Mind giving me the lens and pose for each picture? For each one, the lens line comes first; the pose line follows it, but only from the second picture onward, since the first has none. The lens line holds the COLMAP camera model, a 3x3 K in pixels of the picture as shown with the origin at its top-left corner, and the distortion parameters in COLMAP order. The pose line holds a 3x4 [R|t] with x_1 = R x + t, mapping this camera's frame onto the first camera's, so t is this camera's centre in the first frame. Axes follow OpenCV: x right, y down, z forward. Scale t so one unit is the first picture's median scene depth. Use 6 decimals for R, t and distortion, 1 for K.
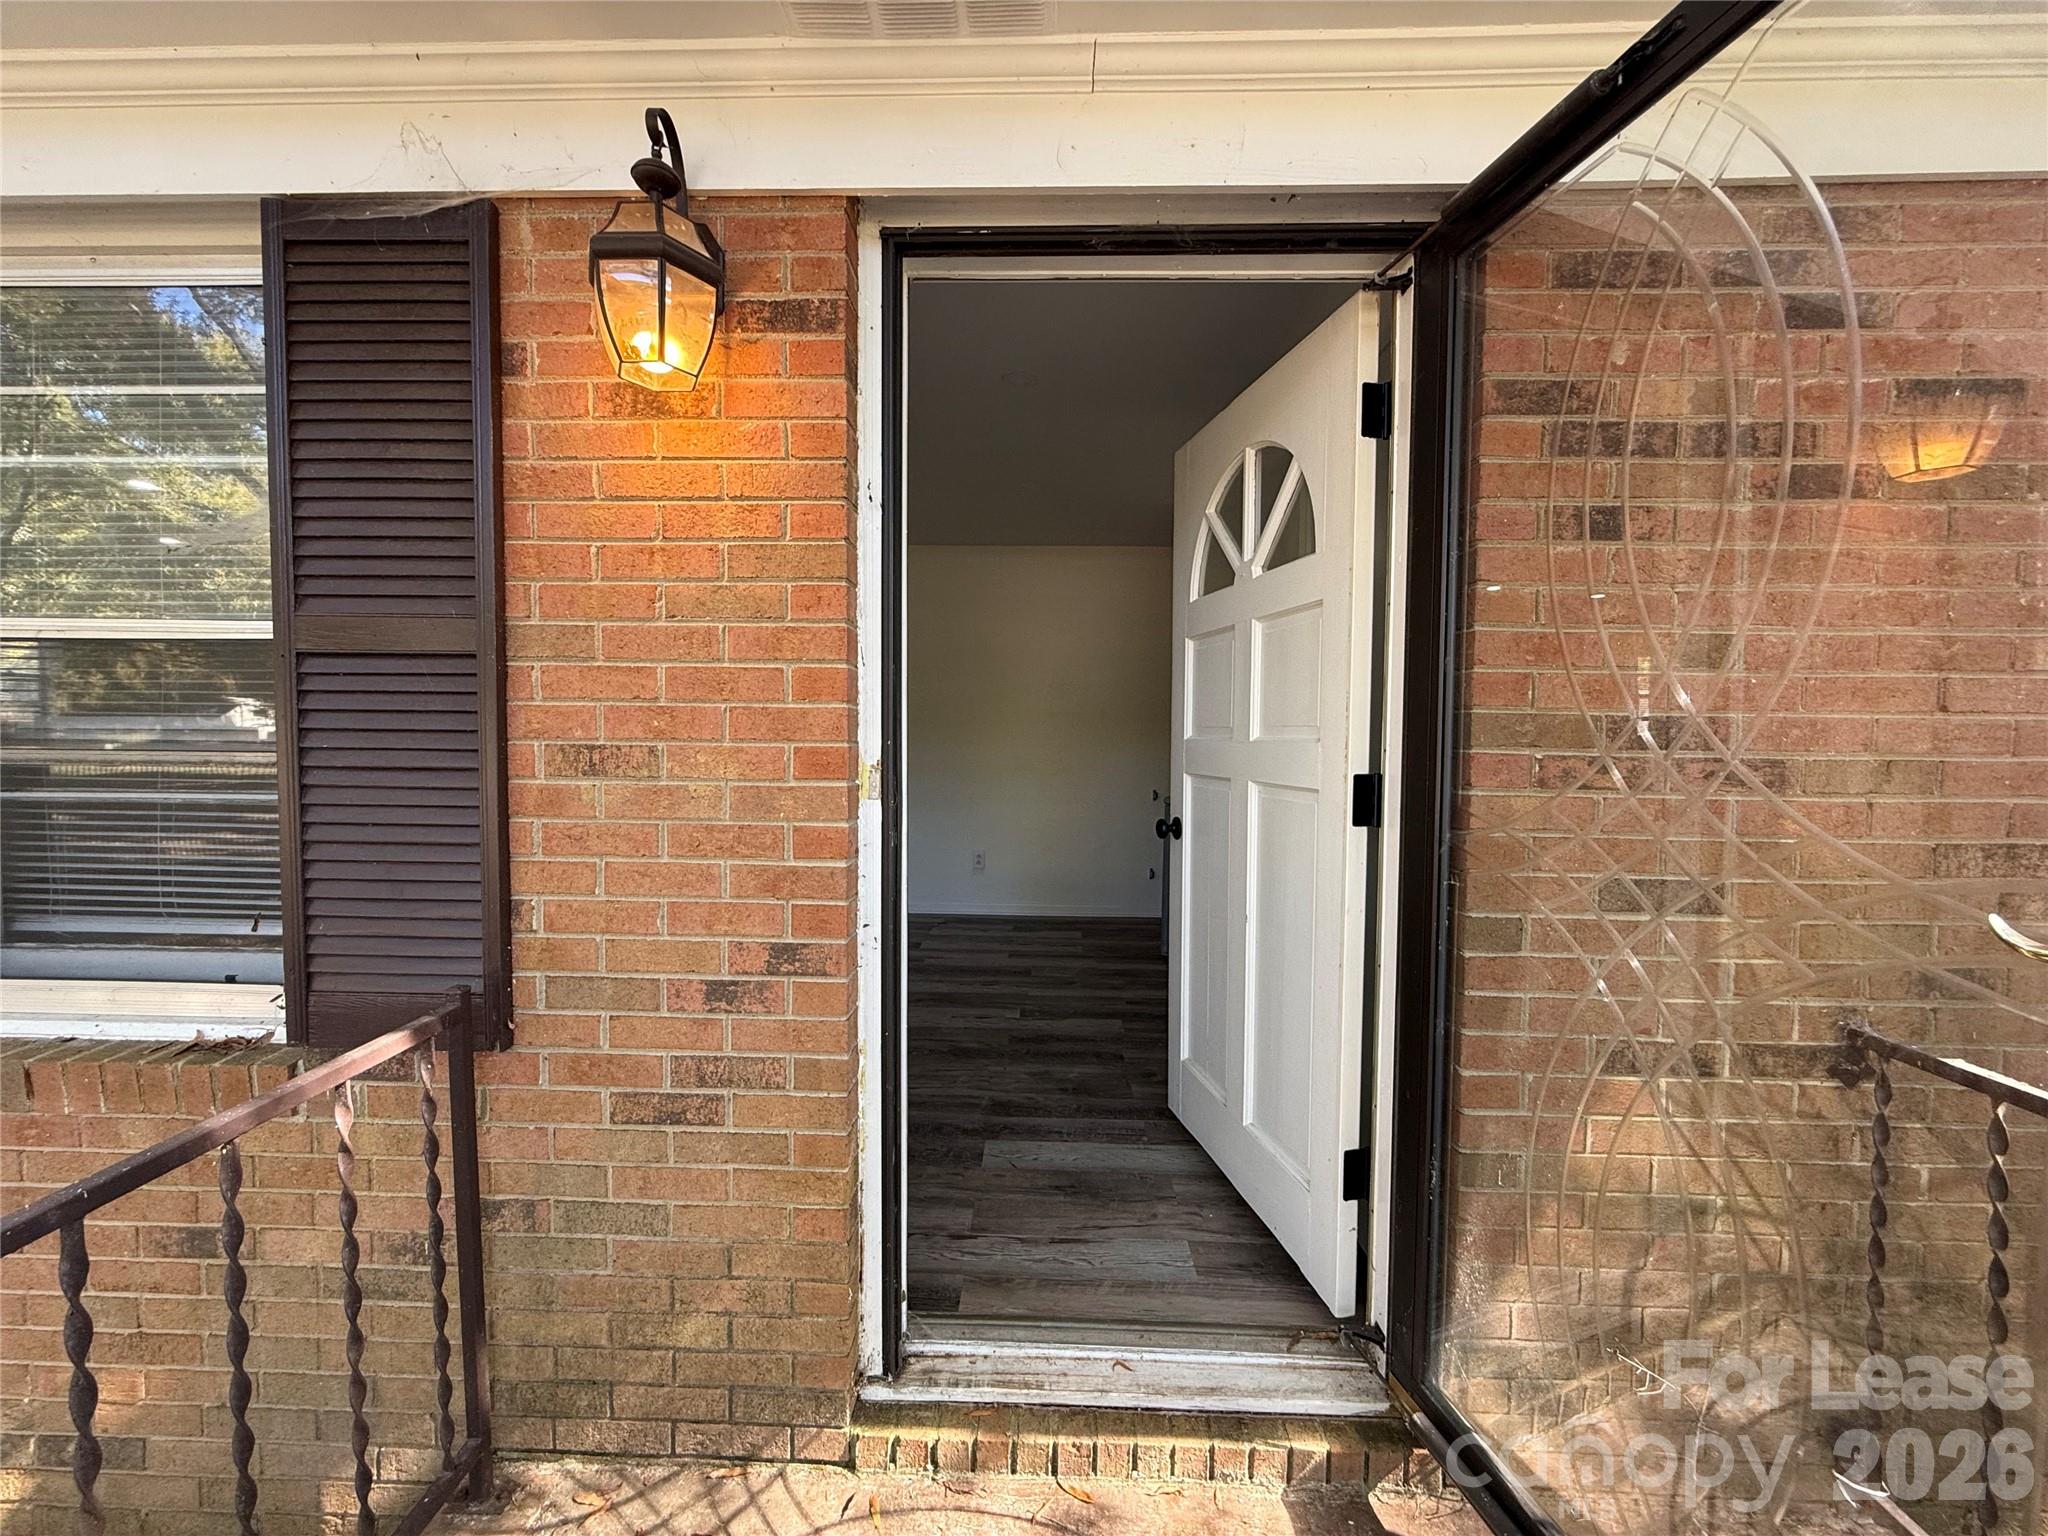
lens RADIAL K [[816.2, 0, 1020.5], [0, 816.2, 769.8], [0, 0, 1]] dist [0.001085, -0.000166]
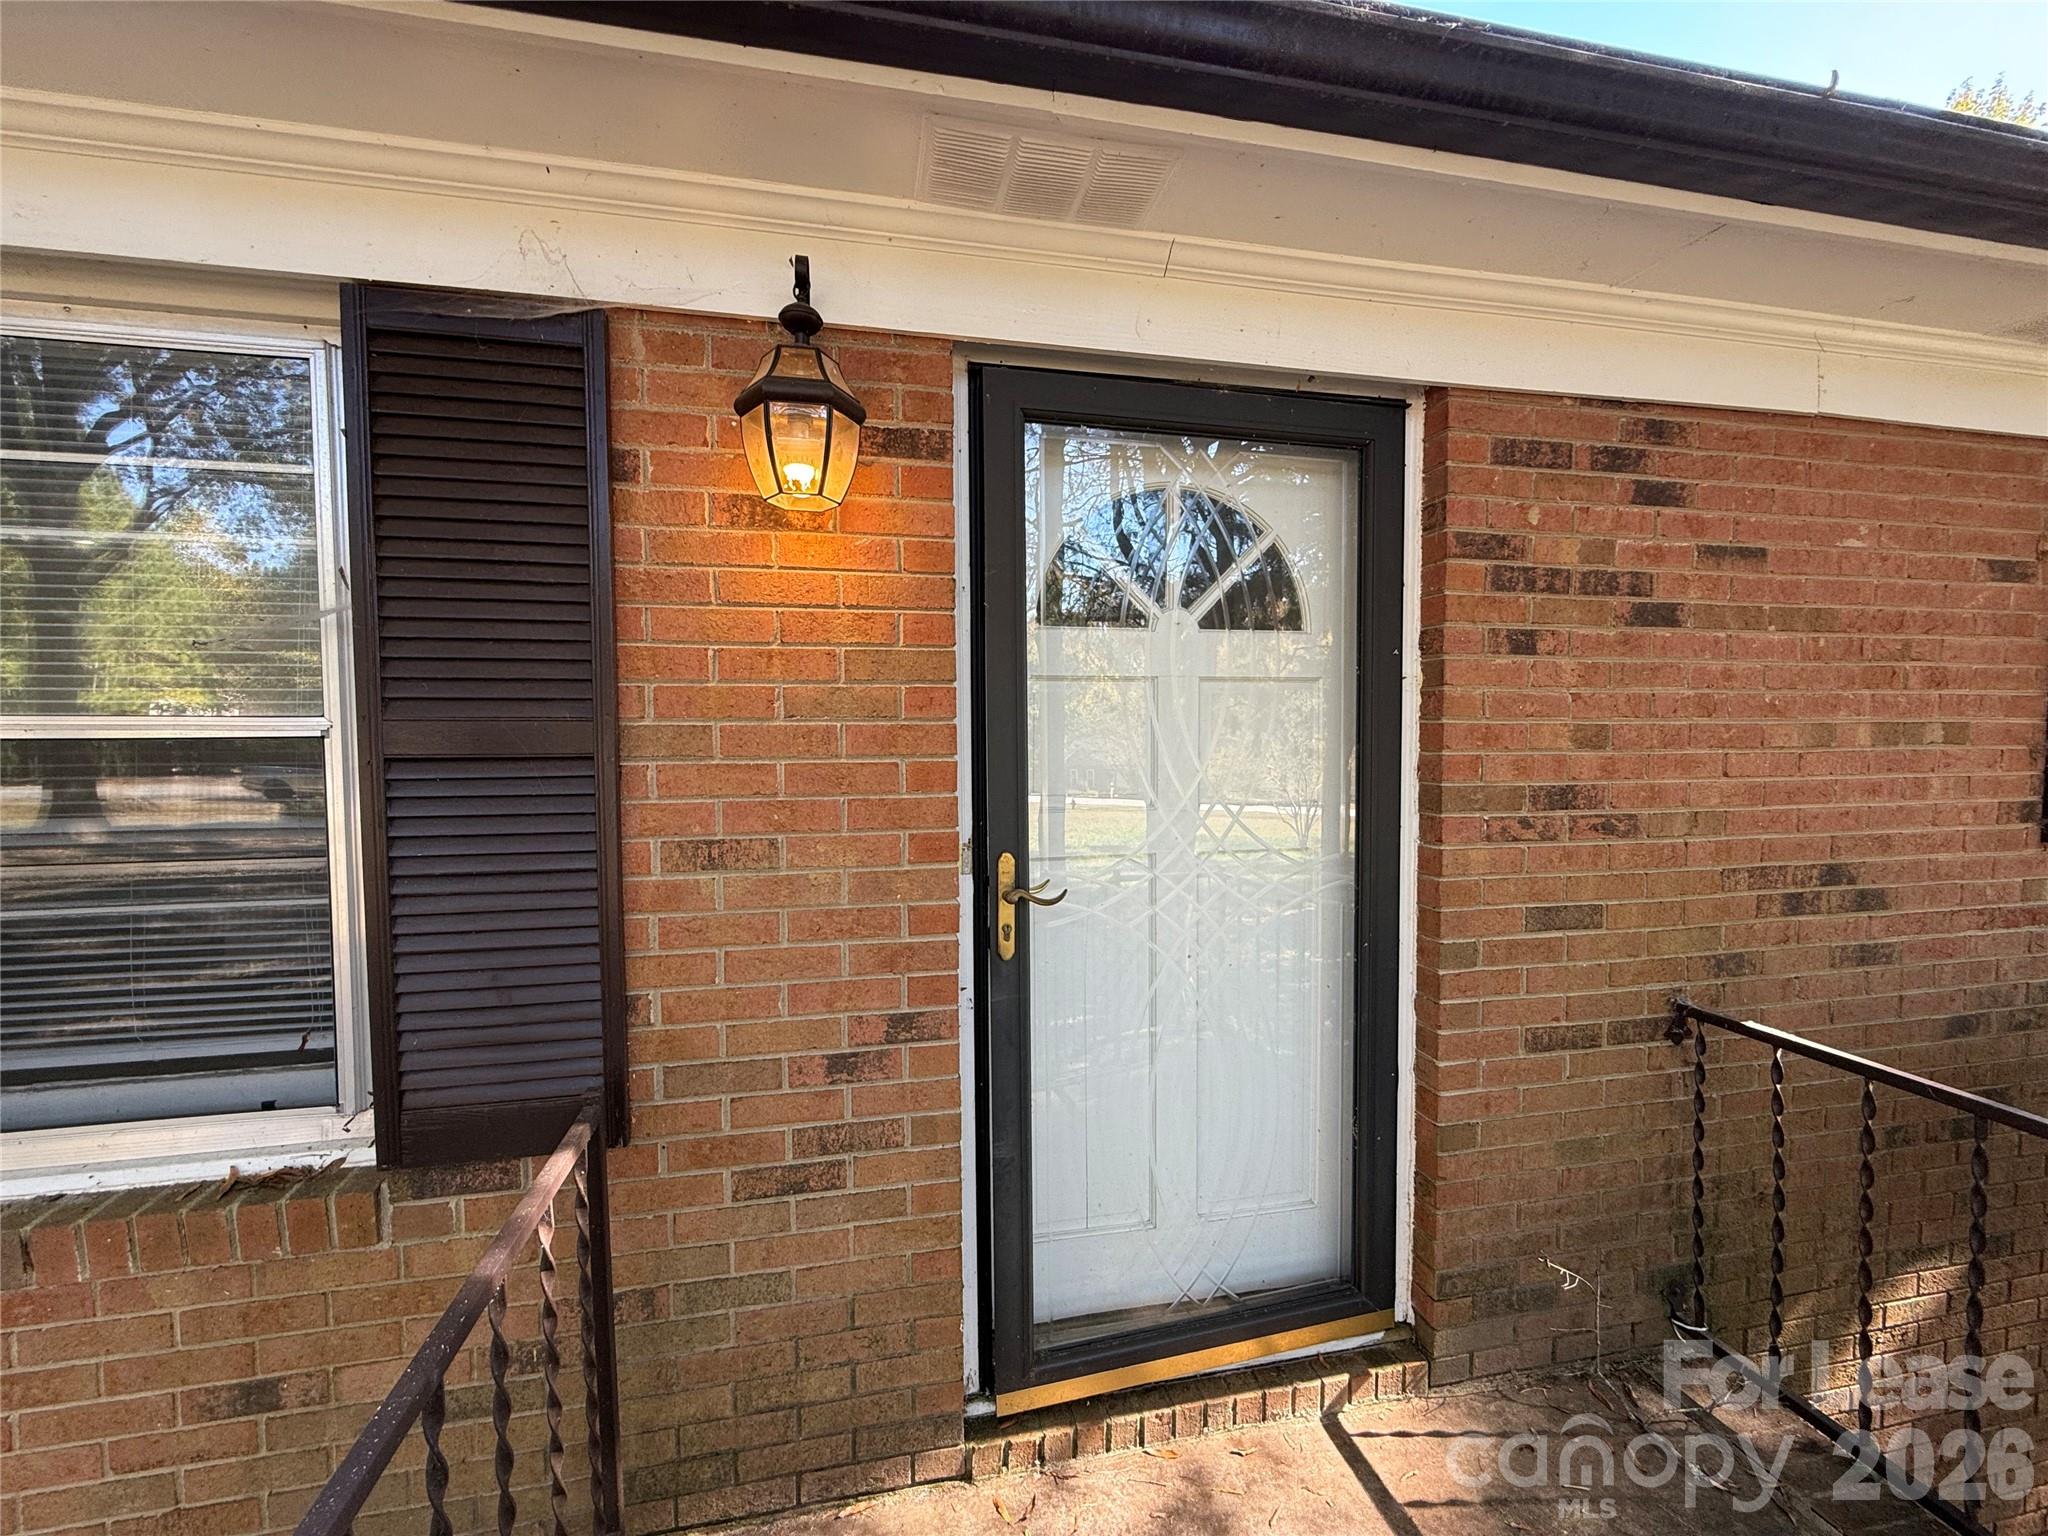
lens RADIAL K [[816.2, 0, 1020.5], [0, 816.2, 769.8], [0, 0, 1]] dist [0.001085, -0.000166]
pose [[0.972480, -0.025700, 0.231564, -0.381559], [0.025283, 0.999669, 0.004771, -0.115042], [-0.231610, 0.001215, 0.972808, -0.099535]]
